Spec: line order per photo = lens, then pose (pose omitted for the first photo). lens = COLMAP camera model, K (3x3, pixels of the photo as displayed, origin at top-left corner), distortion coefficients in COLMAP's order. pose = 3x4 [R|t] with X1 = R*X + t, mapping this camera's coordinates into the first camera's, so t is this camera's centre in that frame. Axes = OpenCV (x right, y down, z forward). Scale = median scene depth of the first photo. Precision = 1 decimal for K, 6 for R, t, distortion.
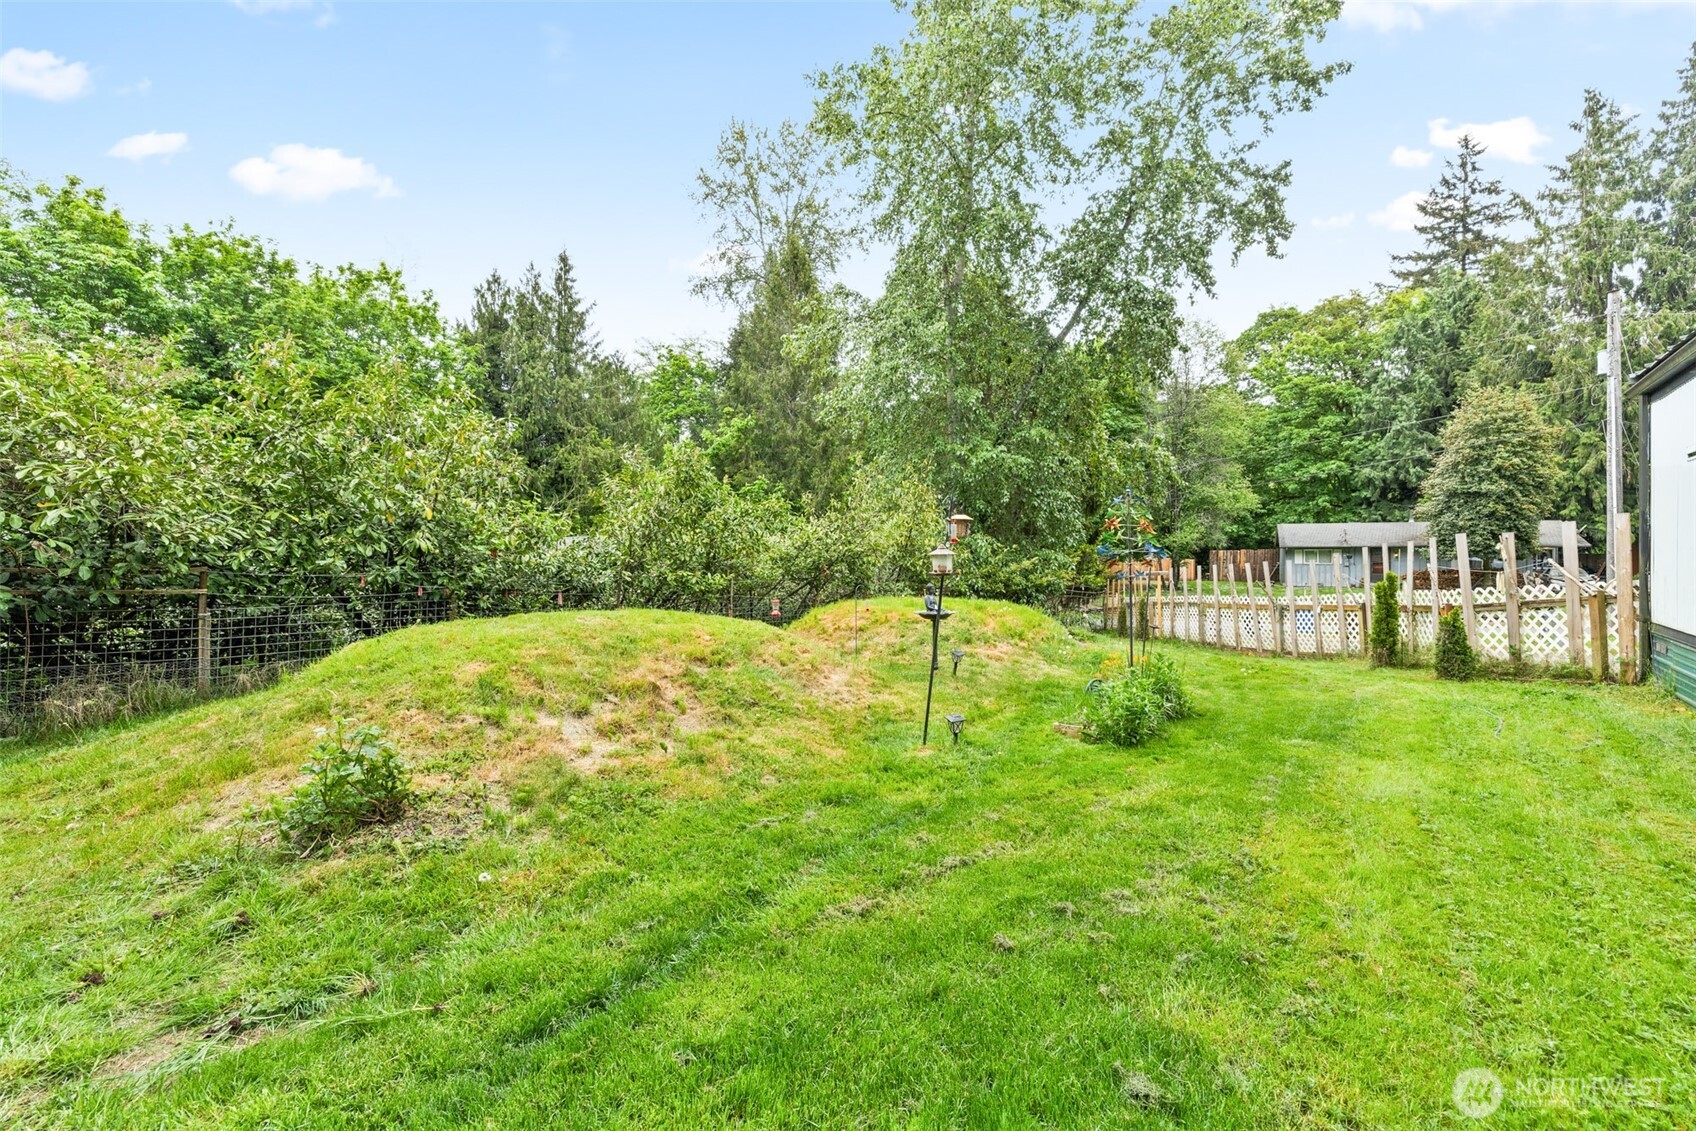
lens RADIAL K [[729.6, 0, 837.9], [0, 729.6, 557.6], [0, 0, 1]] dist [-0.002017, 0.002074]
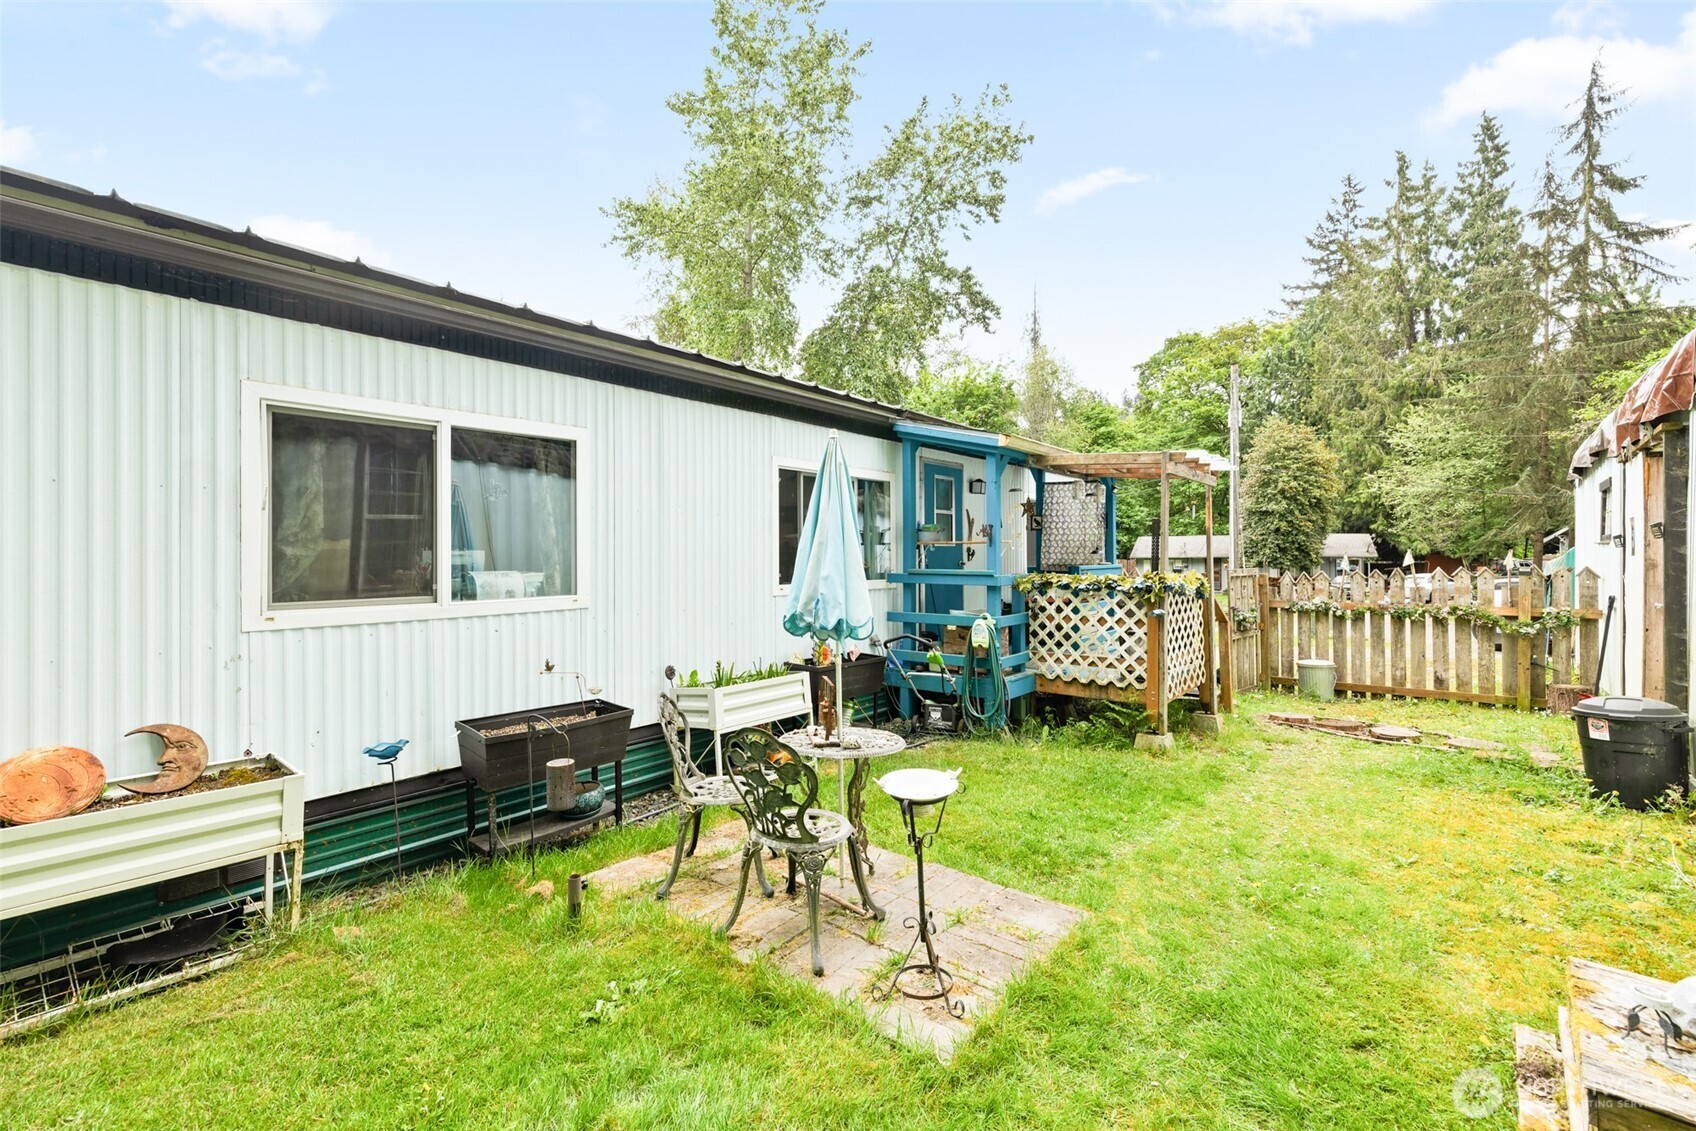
lens RADIAL K [[729.6, 0, 853.8], [0, 729.6, 549.5], [0, 0, 1]] dist [-0.002017, 0.002074]
pose [[0.999028, 0.002171, -0.044031, 0.176872], [-0.002532, 0.999964, -0.008152, -0.011348], [0.044012, 0.008256, 0.998997, -0.112341]]
